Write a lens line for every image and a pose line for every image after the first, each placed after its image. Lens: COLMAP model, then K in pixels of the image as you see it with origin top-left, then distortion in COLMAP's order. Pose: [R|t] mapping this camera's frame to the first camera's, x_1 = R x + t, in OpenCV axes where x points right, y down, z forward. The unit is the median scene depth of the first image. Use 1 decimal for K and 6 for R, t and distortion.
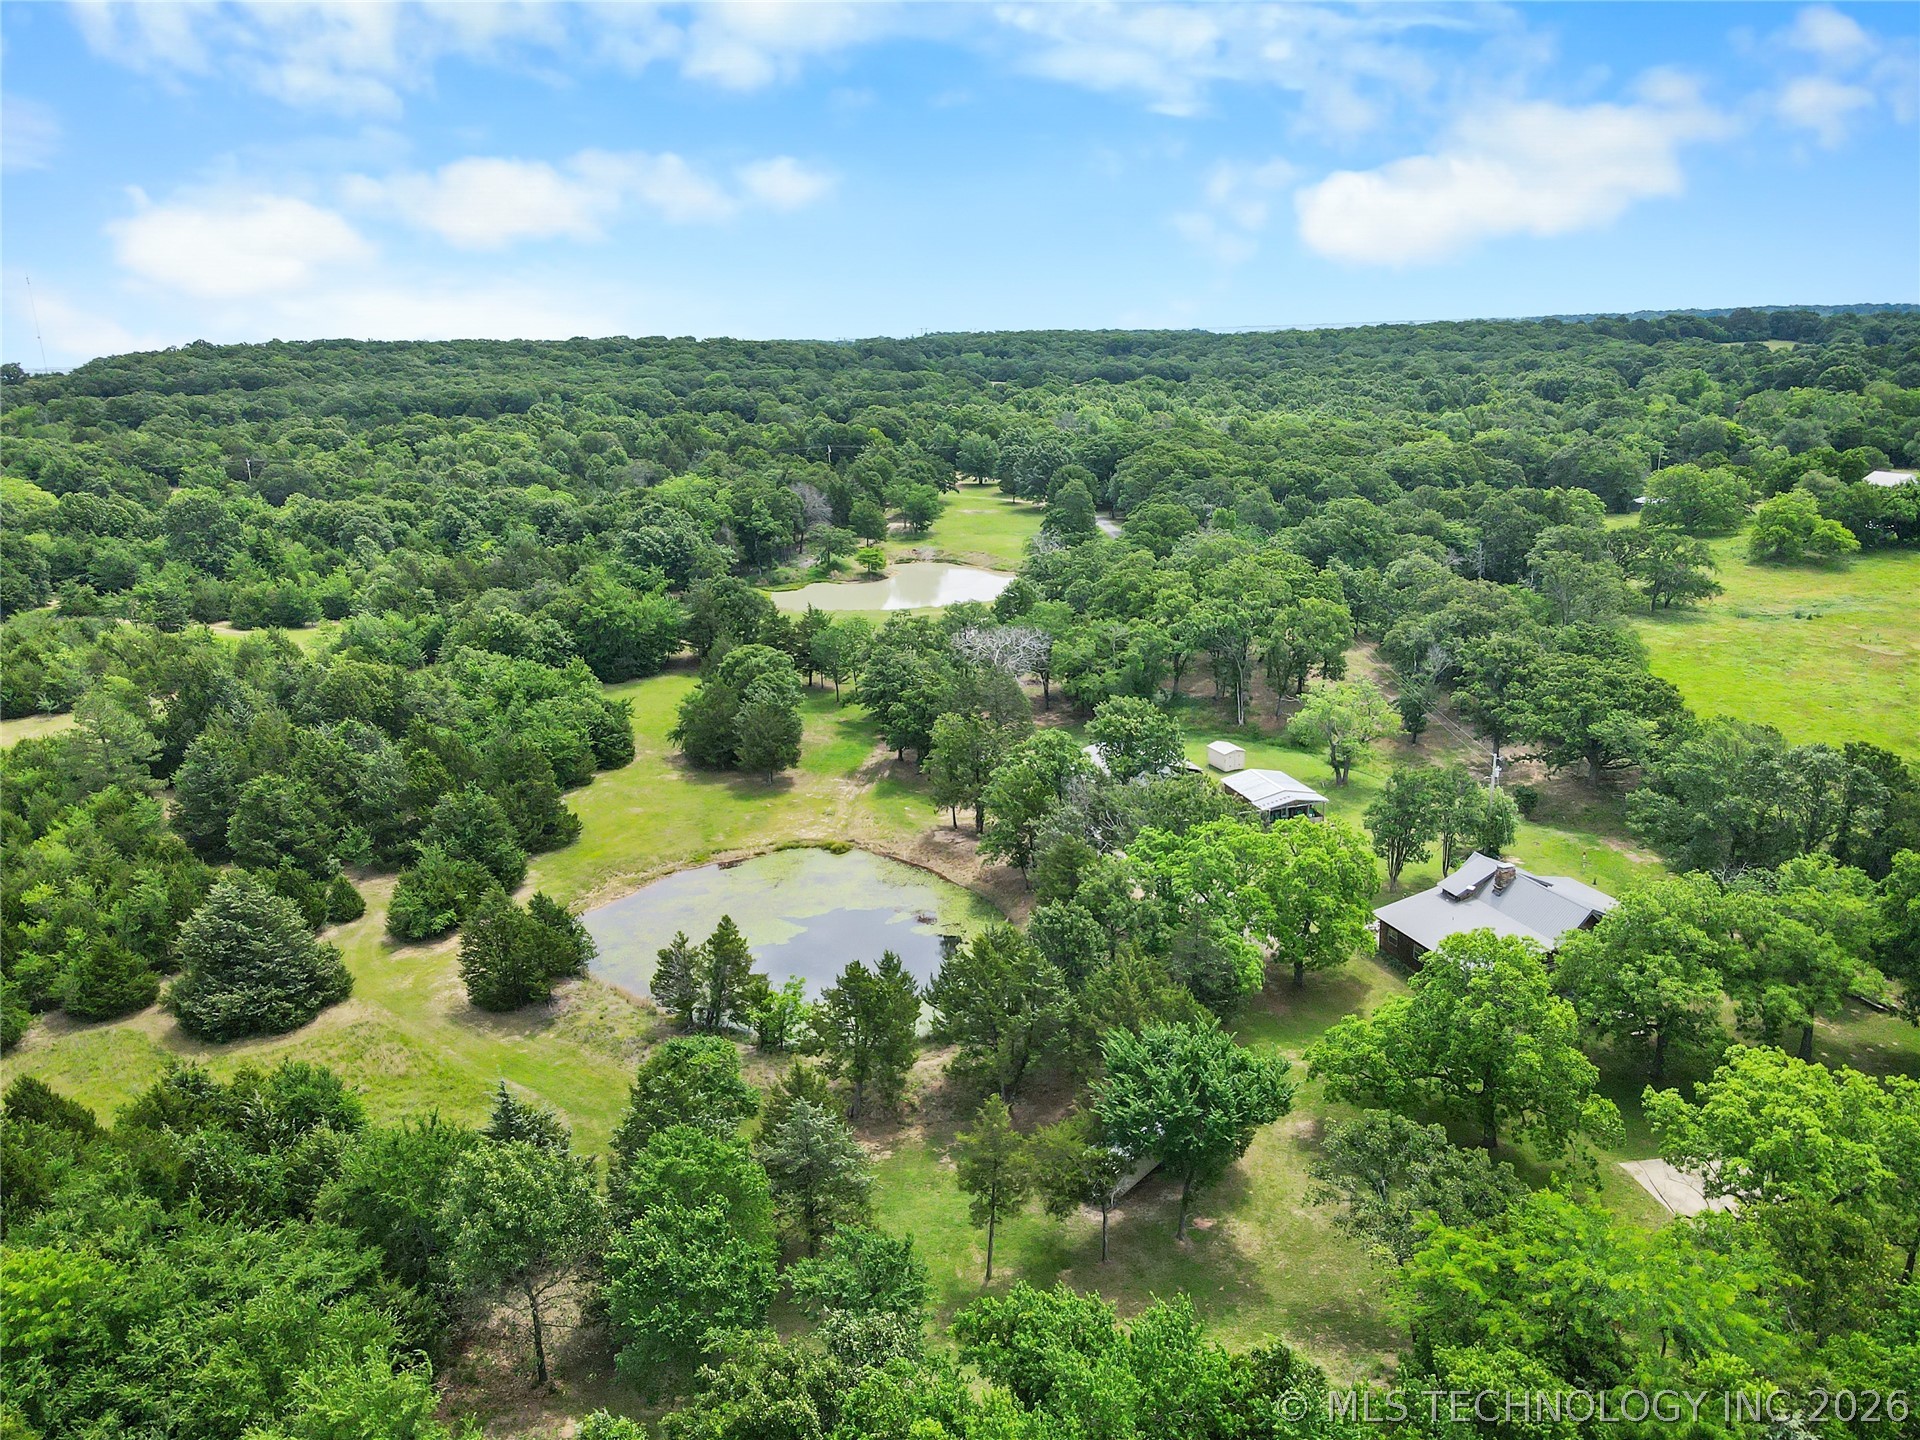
lens RADIAL K [[1404.9, 0, 949.4], [0, 1404.9, 713.9], [0, 0, 1]] dist [0.017949, 0.004348]
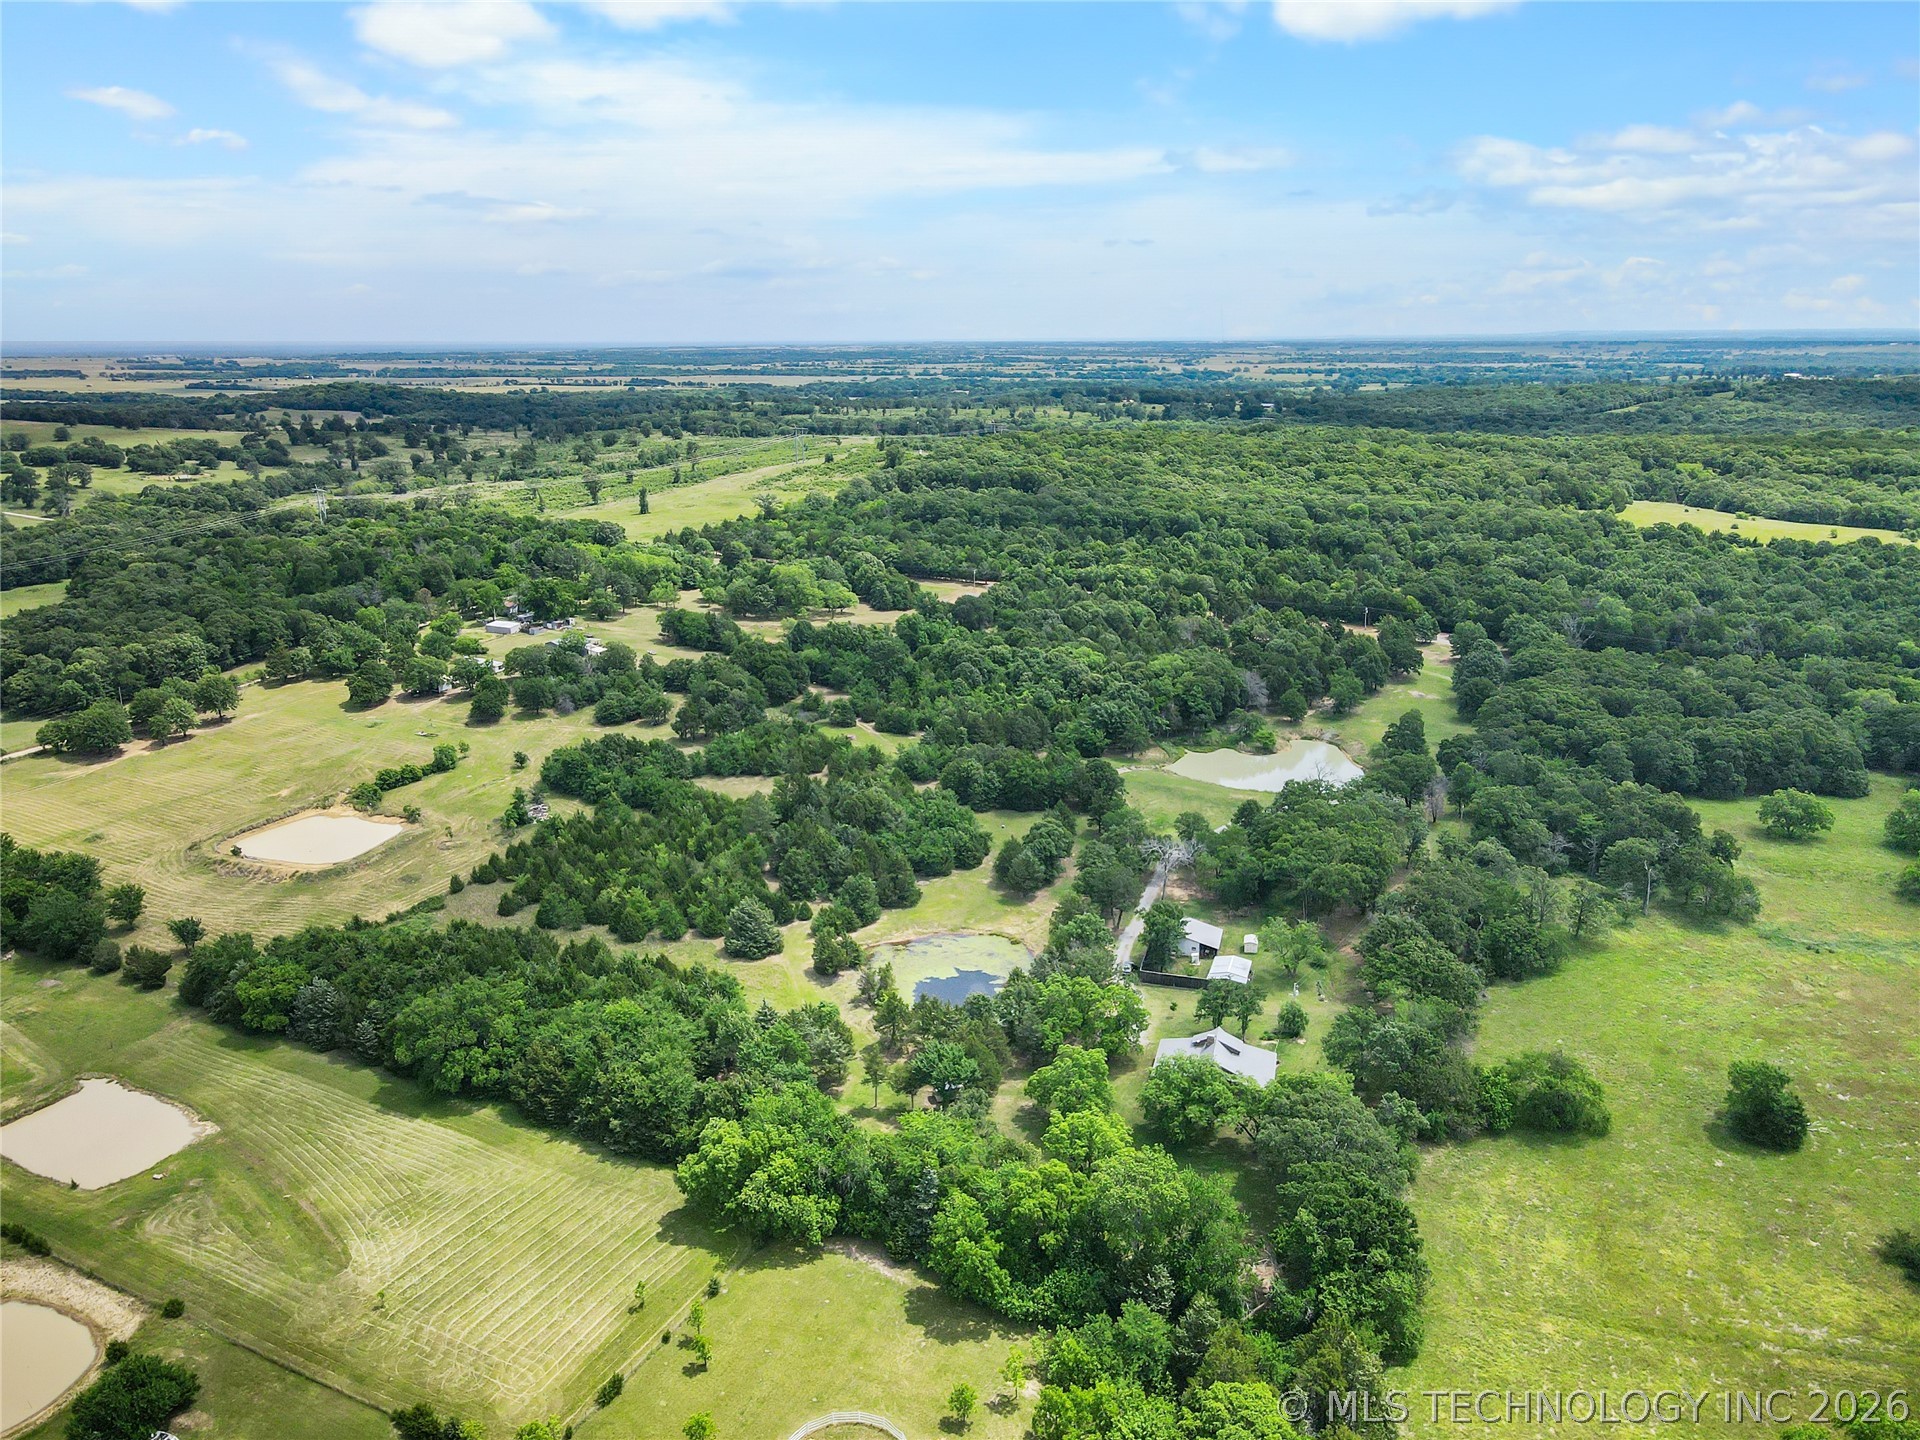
lens RADIAL K [[1403.2, 0, 960.0], [0, 1403.2, 720.0], [0, 0, 1]] dist [-0.001683, 0.035644]
pose [[0.836052, 0.176209, -0.519584, 0.852957], [-0.167426, 0.983790, 0.064234, -0.337269], [0.522480, 0.033289, 0.852001, -0.789805]]
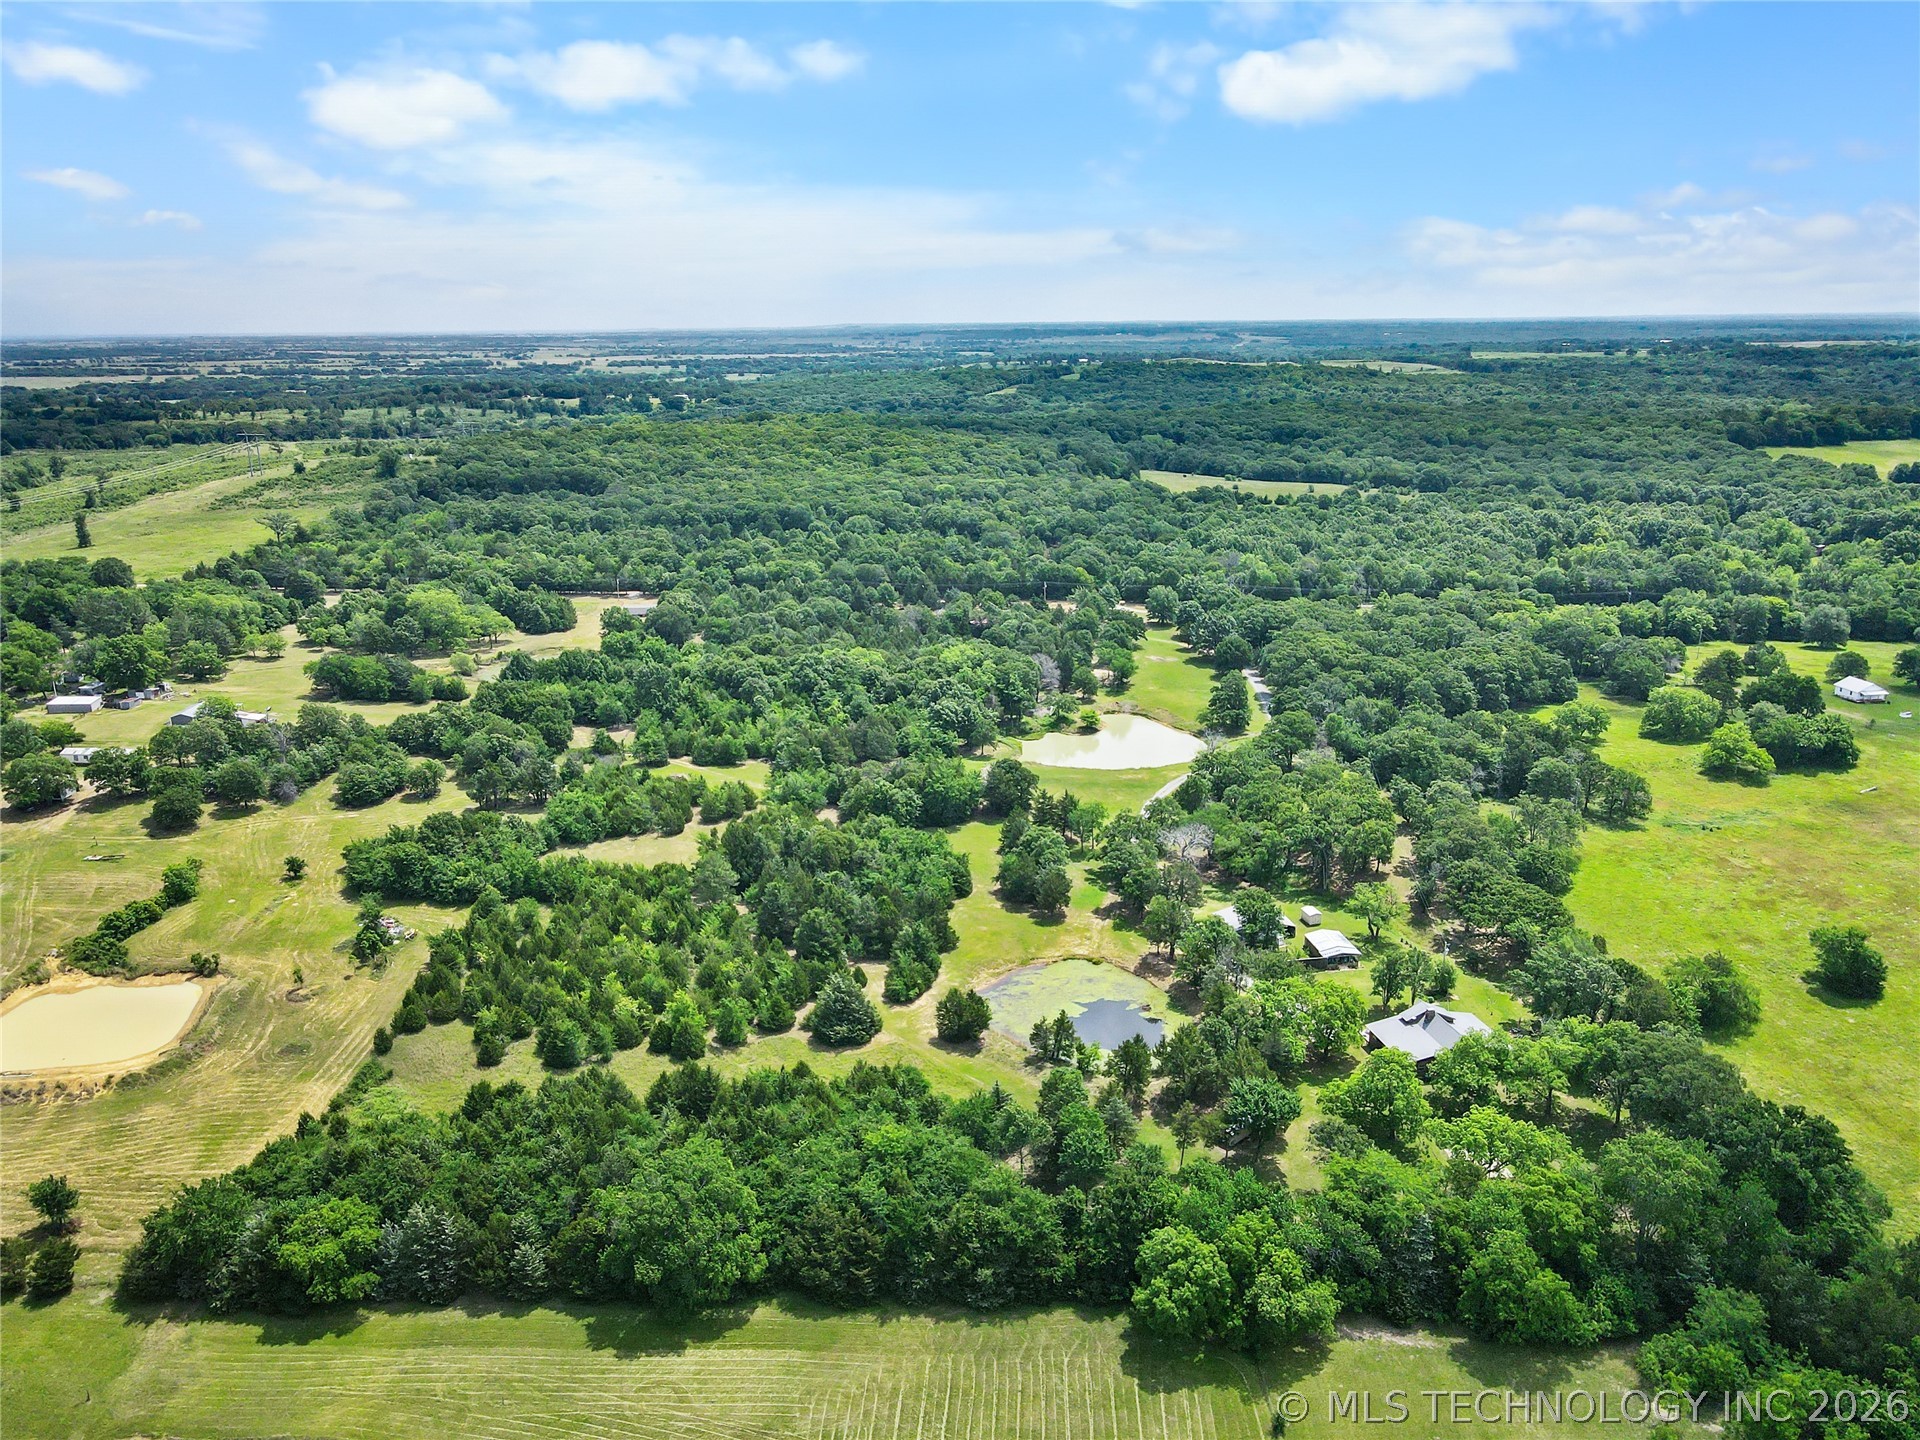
lens RADIAL K [[1403.2, 0, 960.0], [0, 1403.2, 720.0], [0, 0, 1]] dist [-0.001683, 0.035644]
pose [[0.993772, 0.054440, -0.097232, -0.093961], [-0.052944, 0.998437, 0.017900, -0.251913], [0.098055, -0.012641, 0.995101, -0.891351]]
